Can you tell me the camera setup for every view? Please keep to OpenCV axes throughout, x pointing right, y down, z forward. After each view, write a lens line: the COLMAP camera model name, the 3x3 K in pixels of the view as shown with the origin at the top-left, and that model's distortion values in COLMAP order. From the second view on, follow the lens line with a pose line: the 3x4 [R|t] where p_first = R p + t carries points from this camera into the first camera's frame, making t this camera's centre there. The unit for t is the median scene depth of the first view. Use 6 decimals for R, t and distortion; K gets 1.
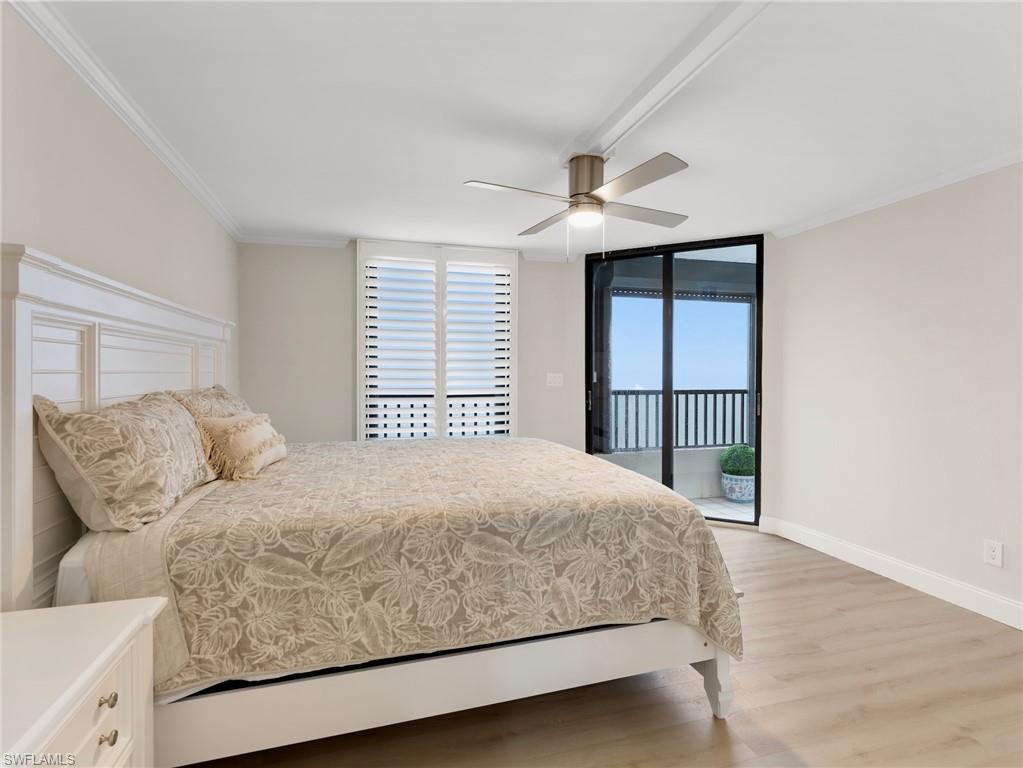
lens RADIAL K [[514.8, 0, 511.9], [0, 514.8, 382.3], [0, 0, 1]] dist [0.003137, -0.001712]
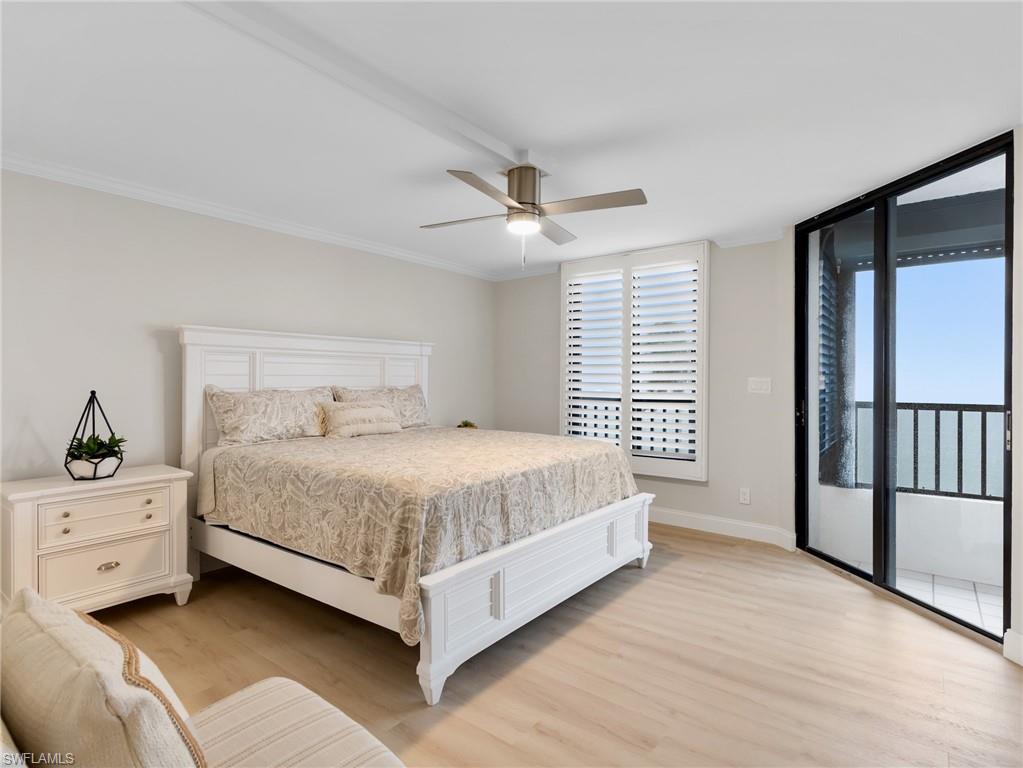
lens RADIAL K [[514.8, 0, 506.5], [0, 514.8, 378.8], [0, 0, 1]] dist [0.003137, -0.001712]
pose [[0.605010, 0.000429, -0.796218, 0.550712], [-0.016890, 0.999782, -0.012296, 0.001691], [0.796039, 0.020888, 0.604885, 0.199507]]
